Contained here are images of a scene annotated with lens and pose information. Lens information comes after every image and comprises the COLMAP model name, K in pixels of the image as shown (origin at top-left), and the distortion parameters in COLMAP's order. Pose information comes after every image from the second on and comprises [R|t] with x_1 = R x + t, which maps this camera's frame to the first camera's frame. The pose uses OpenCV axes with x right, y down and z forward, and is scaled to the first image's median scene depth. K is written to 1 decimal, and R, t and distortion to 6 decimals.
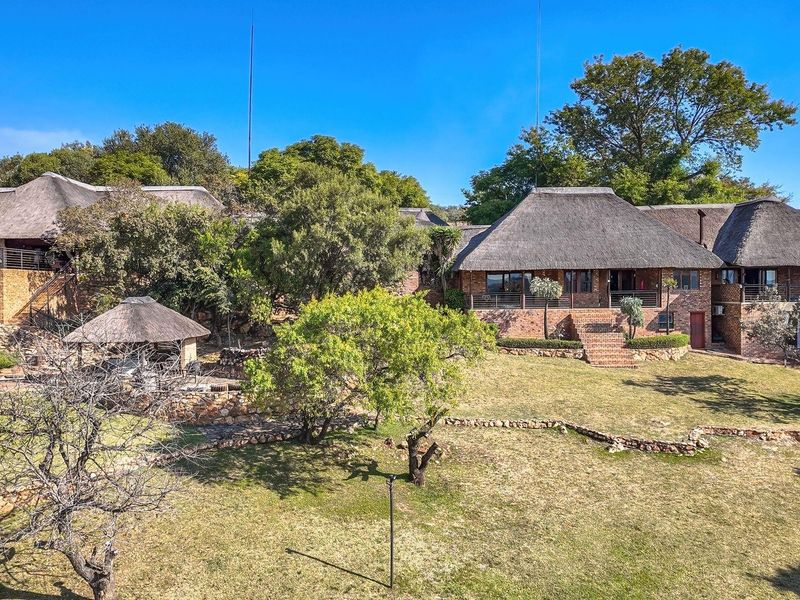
lens RADIAL K [[628.5, 0, 400.0], [0, 628.5, 300.0], [0, 0, 1]] dist [0.125961, -0.214322]
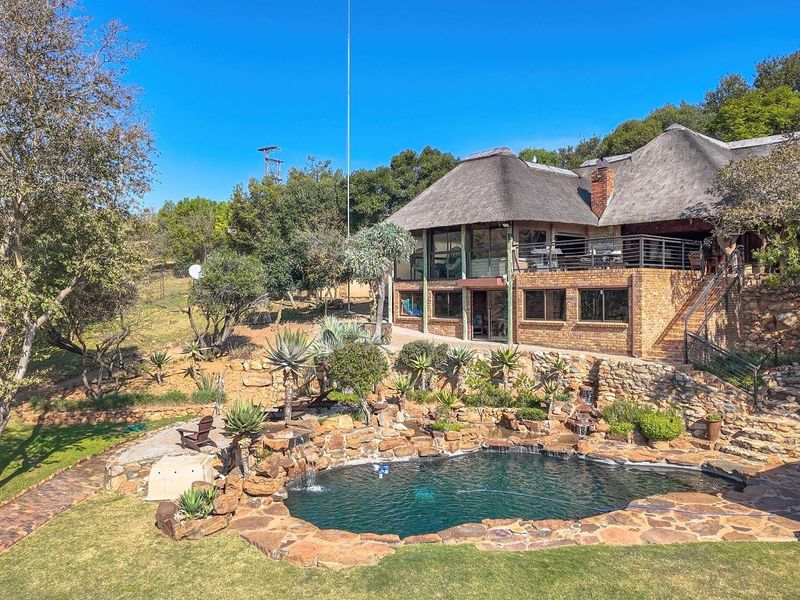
lens RADIAL K [[628.5, 0, 400.0], [0, 628.5, 300.0], [0, 0, 1]] dist [0.125961, -0.214322]
pose [[0.708177, 0.010361, -0.705959, -0.317906], [-0.003294, 0.999930, 0.011371, -0.022605], [0.706027, -0.005727, 0.708162, 0.358983]]
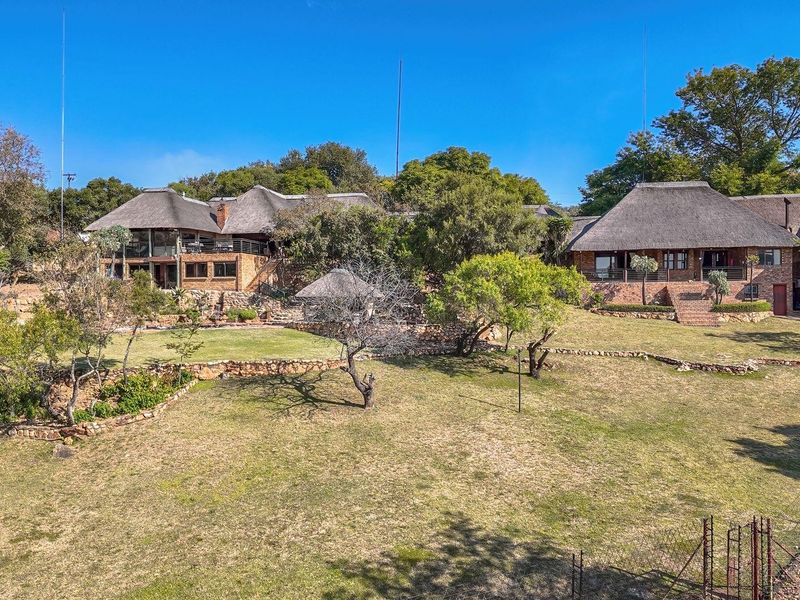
lens RADIAL K [[628.5, 0, 400.0], [0, 628.5, 300.0], [0, 0, 1]] dist [0.125961, -0.214322]
pose [[0.982446, 0.001345, -0.186540, -0.004586], [-0.002663, 0.999973, -0.006812, 0.059482], [0.186526, 0.007189, 0.982424, -0.301195]]
